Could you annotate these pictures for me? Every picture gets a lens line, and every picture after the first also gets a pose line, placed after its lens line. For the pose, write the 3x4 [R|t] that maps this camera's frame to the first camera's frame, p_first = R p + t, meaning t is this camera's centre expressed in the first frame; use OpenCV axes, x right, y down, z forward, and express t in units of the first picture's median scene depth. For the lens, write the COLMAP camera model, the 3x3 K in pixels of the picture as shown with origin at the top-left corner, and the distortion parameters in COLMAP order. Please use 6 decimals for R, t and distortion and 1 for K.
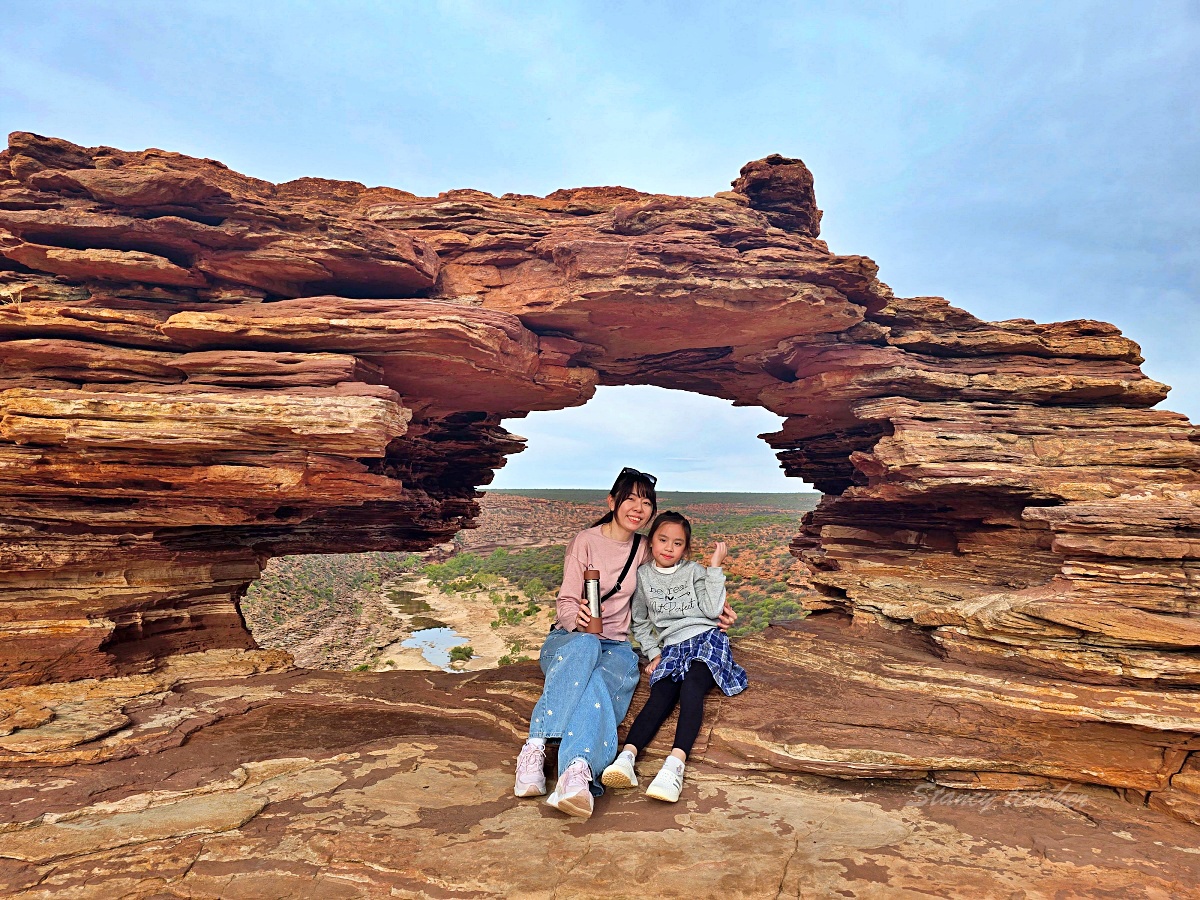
lens RADIAL K [[777.6, 0, 600.0], [0, 777.6, 450.0], [0, 0, 1]] dist [0.063924, -0.056421]
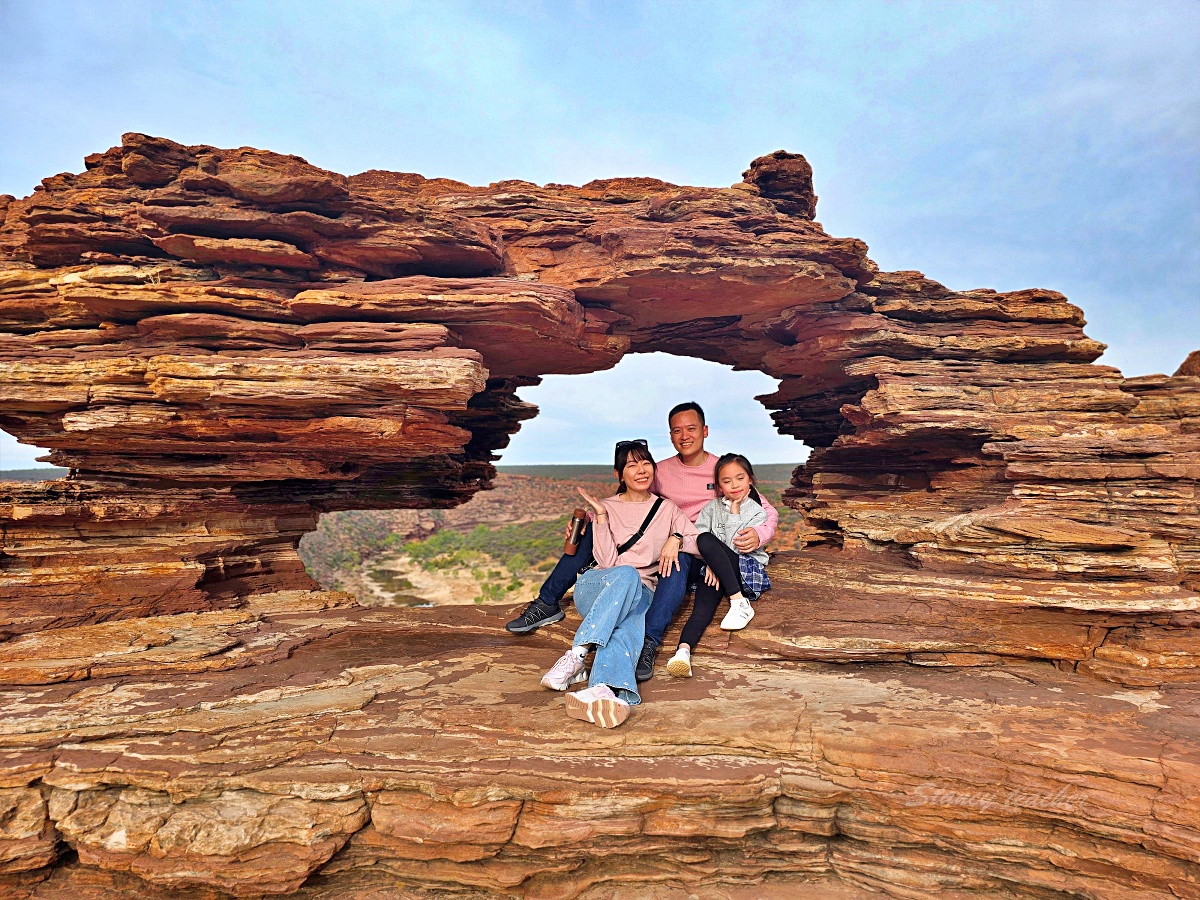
lens RADIAL K [[777.9, 0, 611.5], [0, 777.9, 462.1], [0, 0, 1]] dist [0.079120, -0.090873]
pose [[0.998975, -0.018503, 0.041320, -0.086931], [0.016513, 0.998712, 0.047985, 0.030578], [-0.042155, -0.047253, 0.997993, -0.189641]]
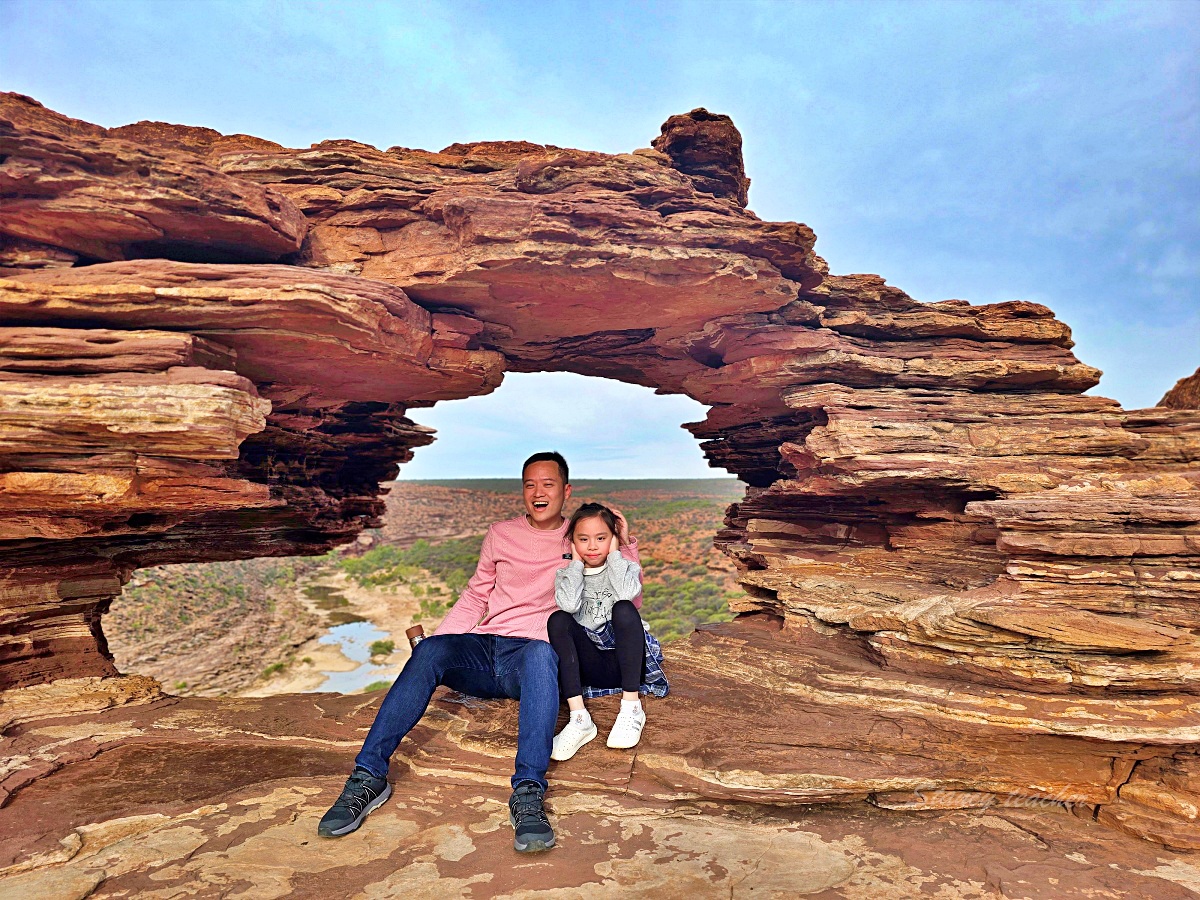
lens RADIAL K [[777.2, 0, 602.3], [0, 777.2, 459.3], [0, 0, 1]] dist [0.074635, -0.076428]
pose [[0.994705, -0.013769, 0.101841, 0.017478], [0.010985, 0.999552, 0.027847, -0.007578], [-0.102178, -0.026581, 0.994411, 0.116716]]
